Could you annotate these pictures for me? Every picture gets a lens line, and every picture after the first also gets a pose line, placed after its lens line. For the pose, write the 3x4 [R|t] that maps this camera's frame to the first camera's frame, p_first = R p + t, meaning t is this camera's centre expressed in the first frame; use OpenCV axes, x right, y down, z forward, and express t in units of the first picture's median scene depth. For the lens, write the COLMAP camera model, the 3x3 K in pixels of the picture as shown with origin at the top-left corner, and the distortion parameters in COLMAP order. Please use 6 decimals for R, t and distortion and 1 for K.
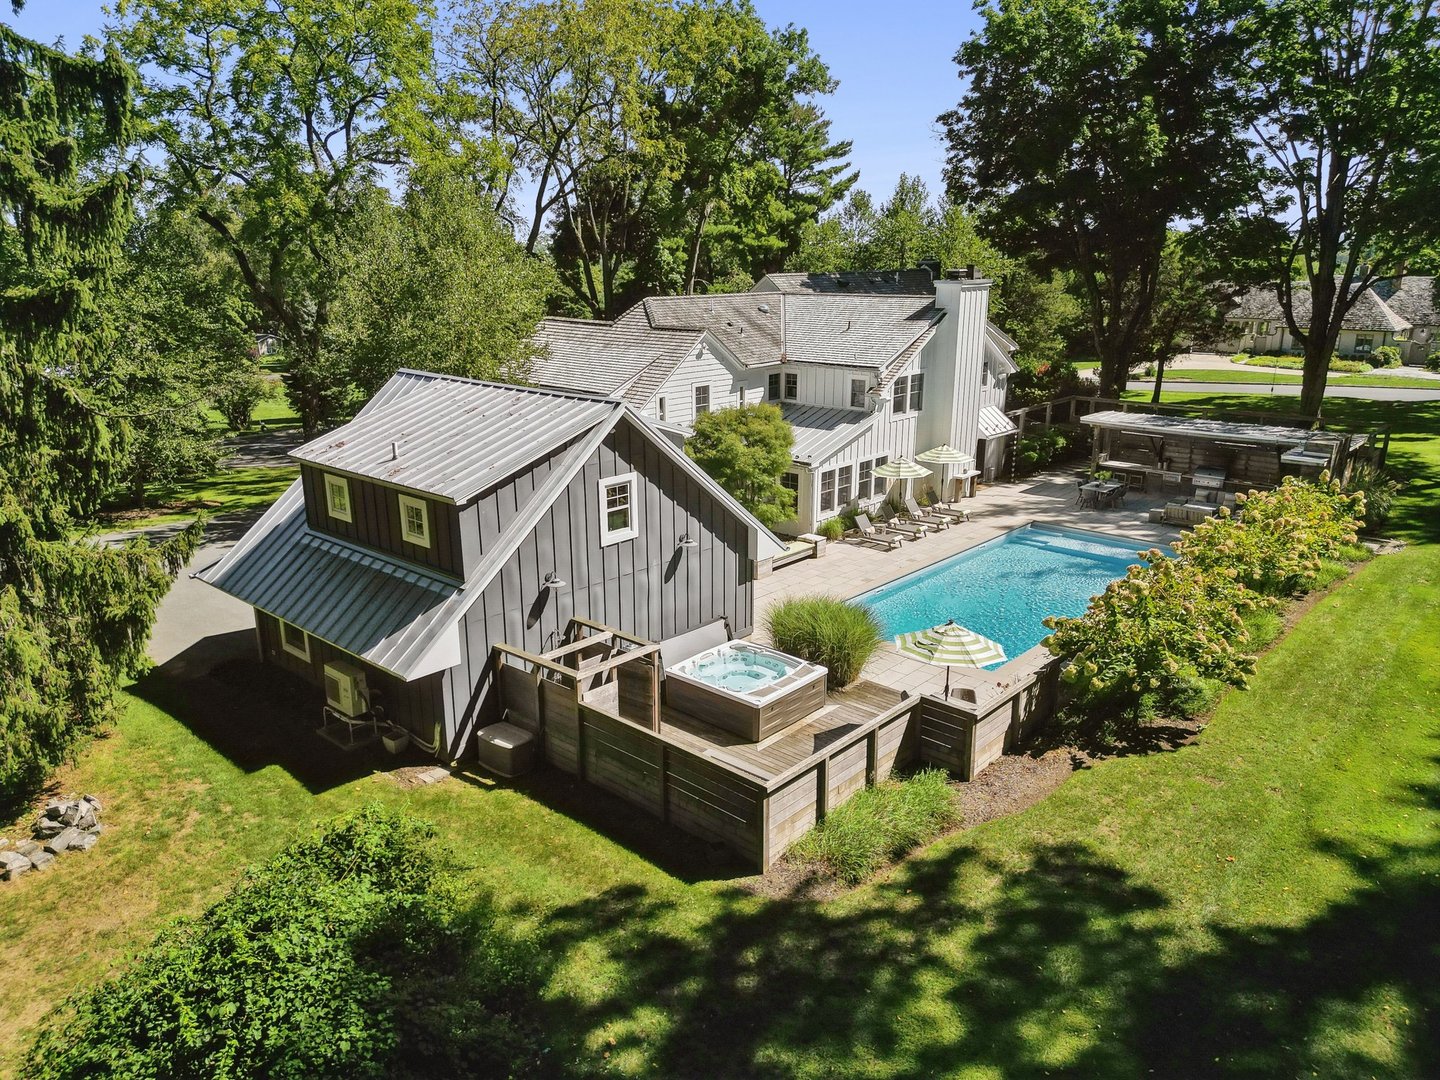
lens RADIAL K [[938.8, 0, 720.0], [0, 938.8, 540.0], [0, 0, 1]] dist [0.049774, -0.000092]
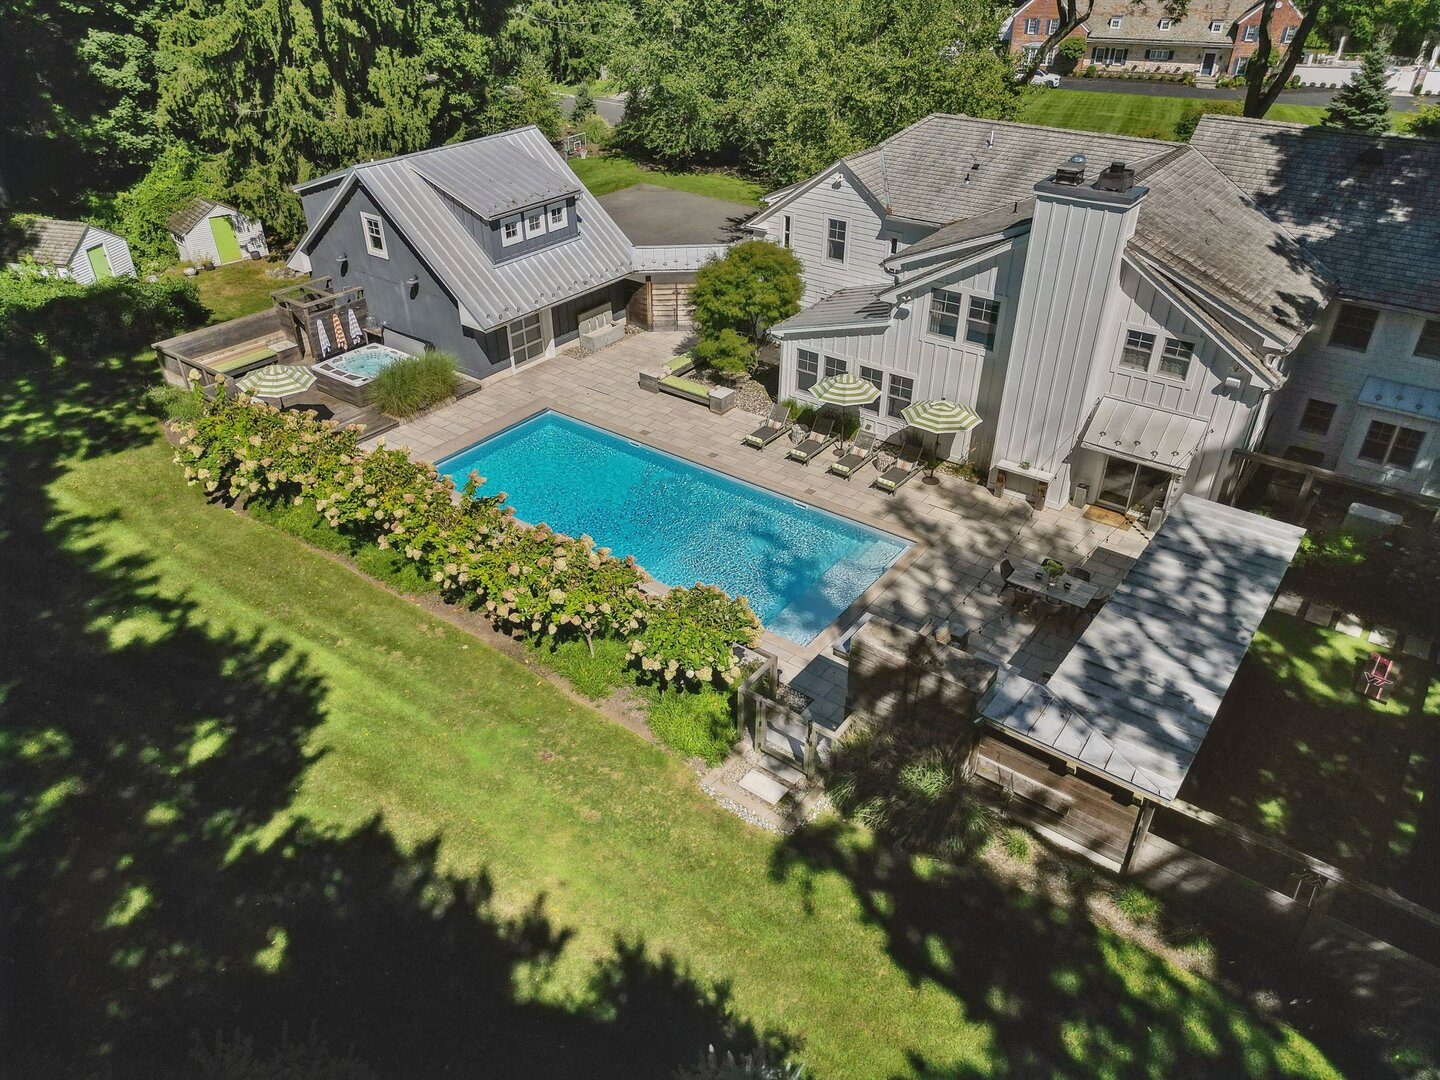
lens RADIAL K [[1003.4, 0, 742.0], [0, 1003.4, 541.8], [0, 0, 1]] dist [-0.007526, -0.003315]
pose [[0.092059, 0.546954, -0.832086, 1.003132], [-0.281471, 0.815848, 0.505139, -0.389767], [0.955143, 0.187706, 0.229058, 0.760367]]
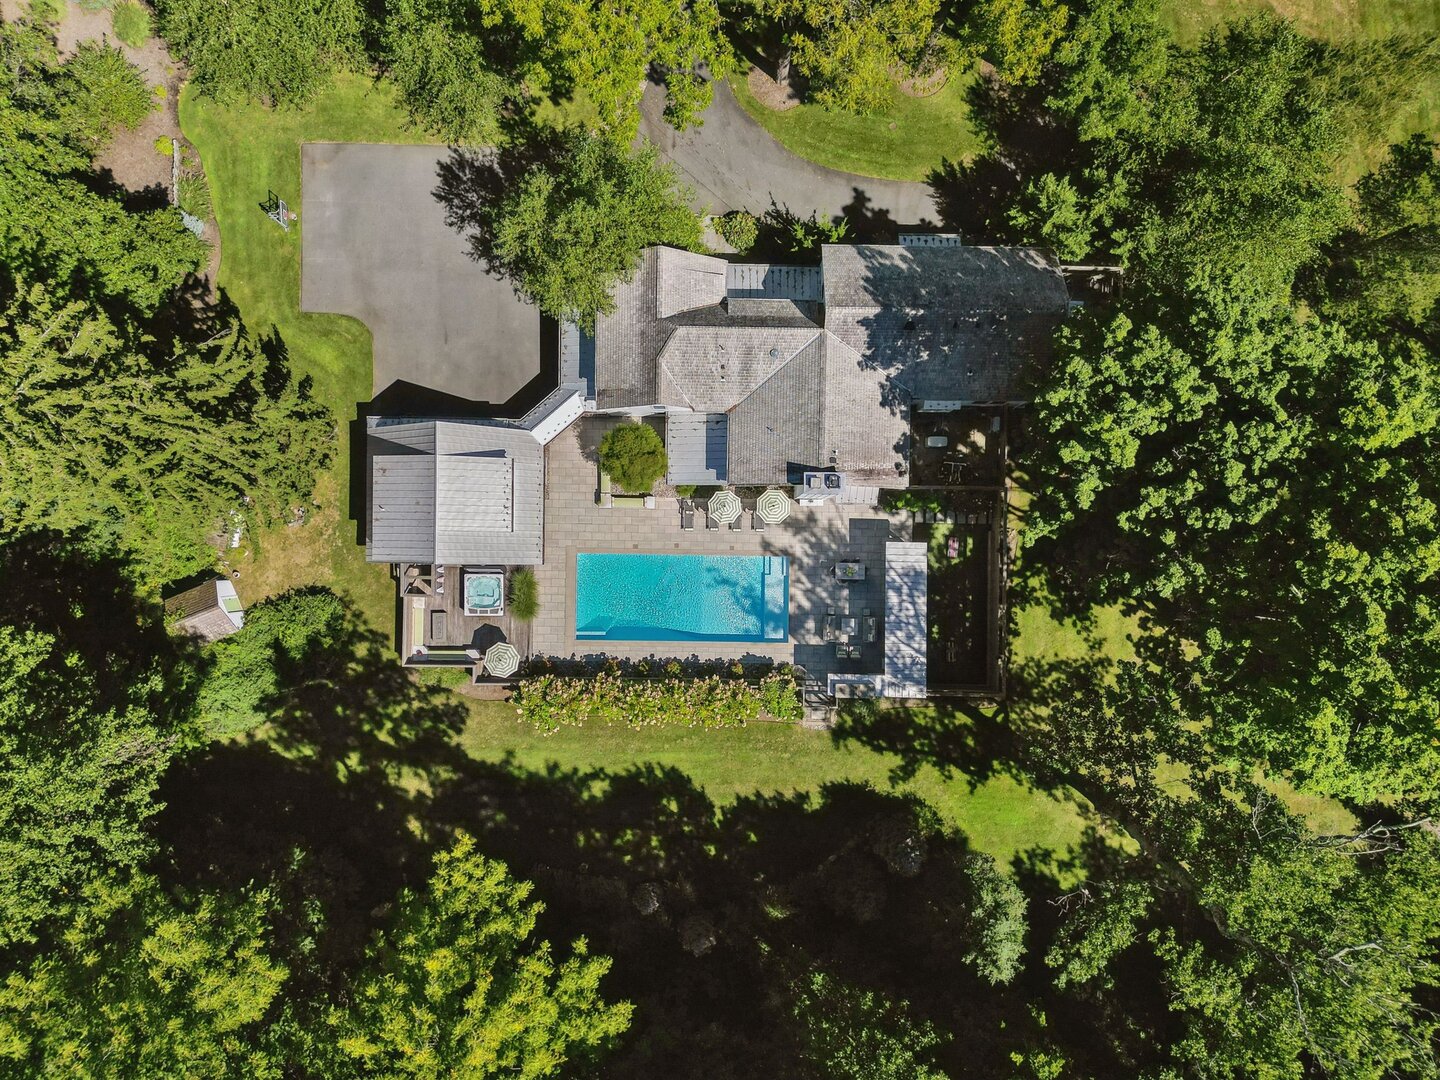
lens RADIAL K [[995.9, 0, 720.0], [0, 995.9, 540.0], [0, 0, 1]] dist [-0.092431, -0.000713]
pose [[0.648218, 0.760379, -0.040475, 0.315385], [-0.213941, 0.232882, 0.948681, -1.838373], [0.730783, -0.606293, 0.313634, 0.405145]]
